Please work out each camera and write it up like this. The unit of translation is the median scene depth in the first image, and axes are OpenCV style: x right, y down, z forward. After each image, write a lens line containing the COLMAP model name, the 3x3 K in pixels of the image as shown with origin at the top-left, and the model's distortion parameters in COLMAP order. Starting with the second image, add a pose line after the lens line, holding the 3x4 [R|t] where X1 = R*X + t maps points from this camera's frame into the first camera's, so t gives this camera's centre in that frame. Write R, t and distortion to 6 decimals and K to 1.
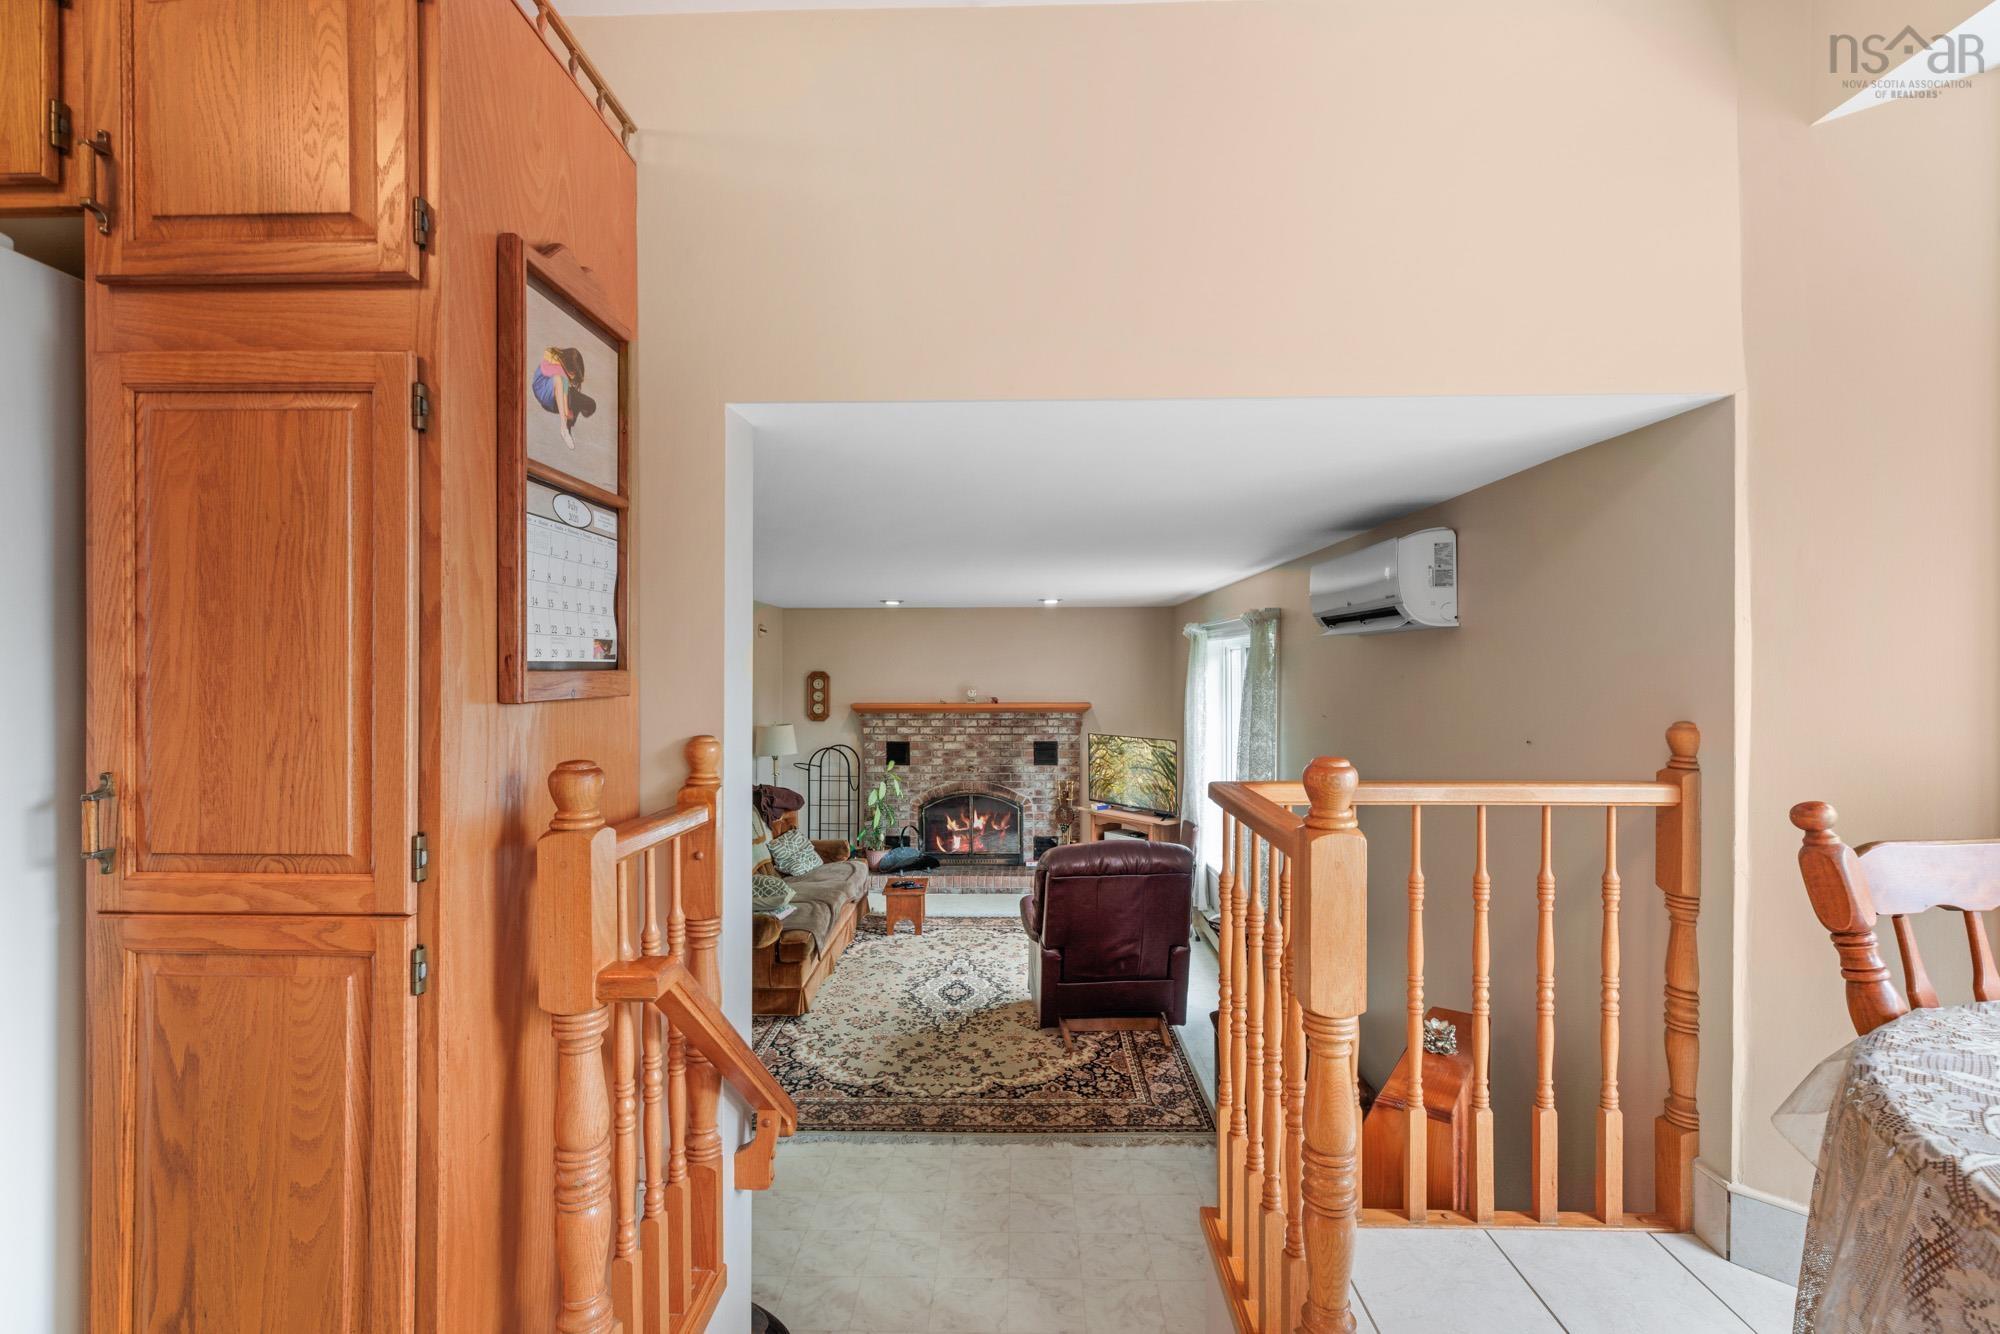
lens RADIAL K [[897.0, 0, 998.3], [0, 897.0, 663.4], [0, 0, 1]] dist [0.003274, -0.000456]
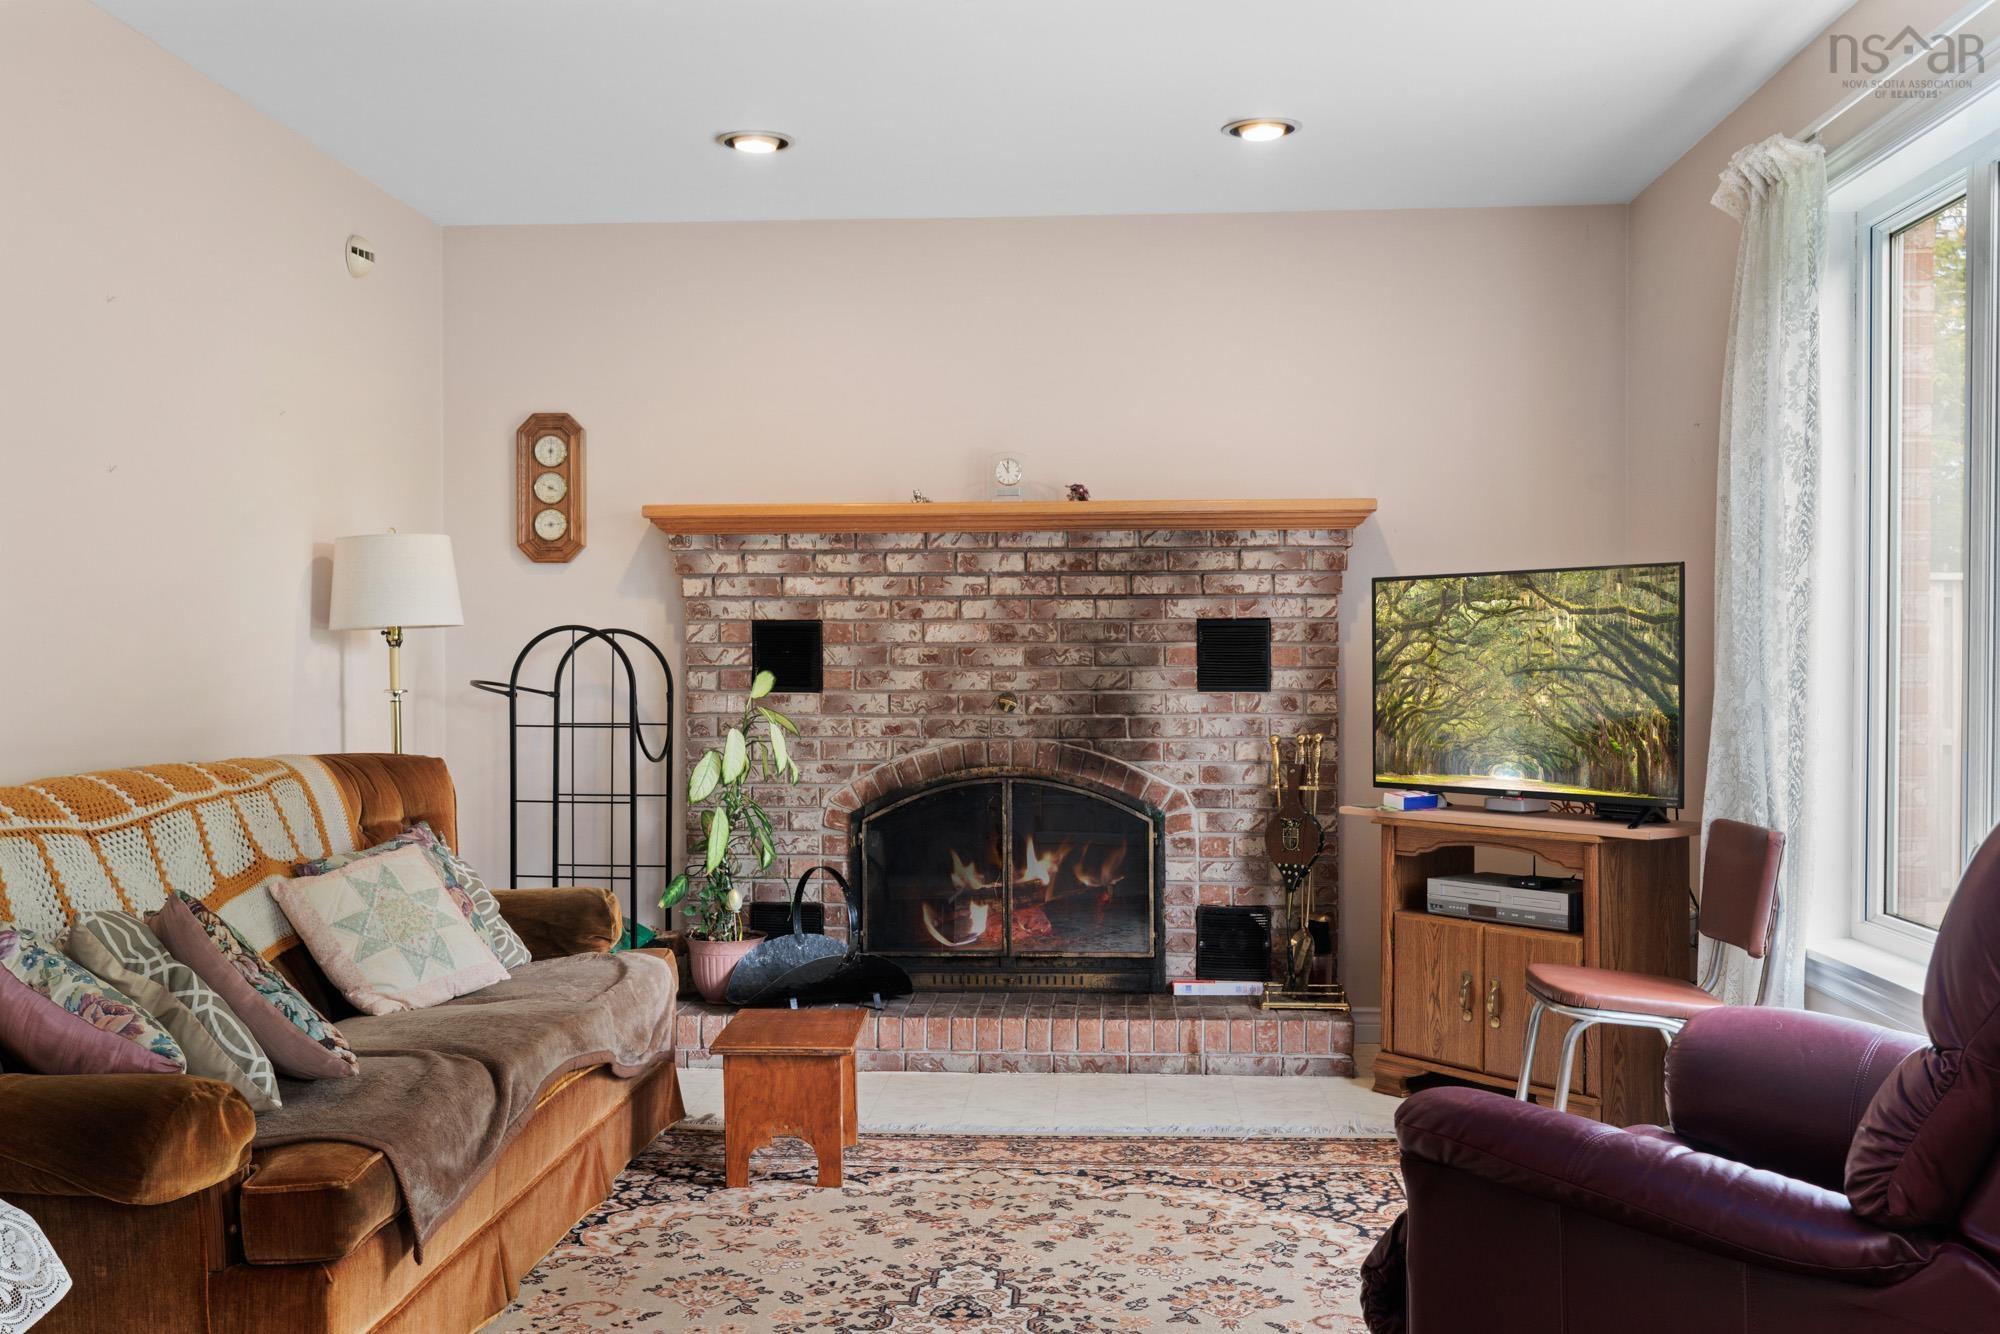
lens RADIAL K [[1947.0, 0, 993.8], [0, 1947.0, 696.8], [0, 0, 1]] dist [-0.002103, 0.021715]
pose [[0.999189, 0.000433, -0.040268, -0.006416], [0.000586, 0.999680, 0.025299, 0.098406], [0.040266, -0.025302, 0.998869, 0.286125]]
